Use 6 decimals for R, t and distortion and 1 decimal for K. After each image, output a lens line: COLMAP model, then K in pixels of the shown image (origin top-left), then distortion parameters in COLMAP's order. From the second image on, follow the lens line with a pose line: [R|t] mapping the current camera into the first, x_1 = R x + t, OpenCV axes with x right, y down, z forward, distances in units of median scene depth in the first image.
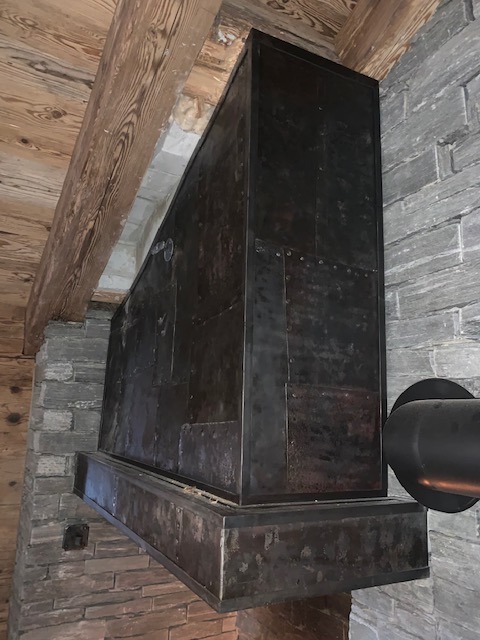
lens RADIAL K [[488.6, 0, 242.9], [0, 488.6, 322.4], [0, 0, 1]] dist [0.030888, -0.036949]
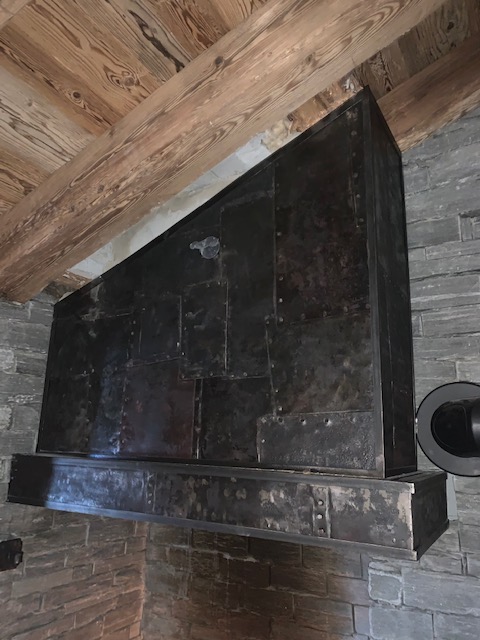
lens RADIAL K [[488.6, 0, 237.6], [0, 488.6, 323.1], [0, 0, 1]] dist [0.030888, -0.036949]
pose [[0.851459, 0.108550, 0.513063, -0.601887], [-0.097114, 0.994059, -0.049150, 0.053063], [-0.515351, -0.007976, 0.856942, 0.091763]]
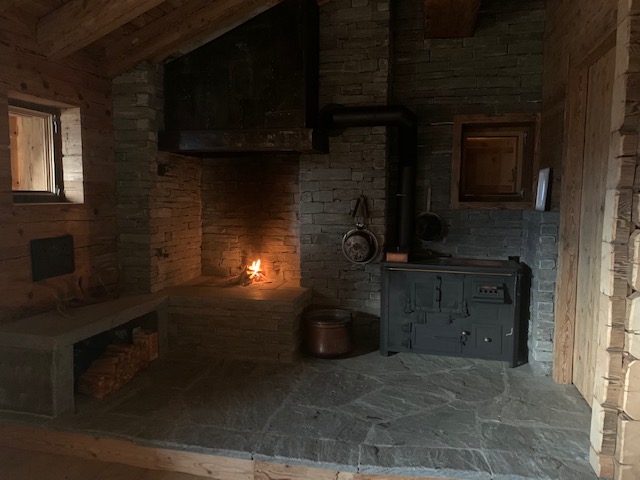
lens RADIAL K [[488.6, 0, 314.6], [0, 488.6, 235.7], [0, 0, 1]] dist [0.030888, -0.036949]
pose [[0.682547, -0.083897, 0.726010, -1.814813], [-0.124220, 0.965617, 0.228369, 0.175941], [-0.720207, -0.246058, 0.648658, -1.160356]]
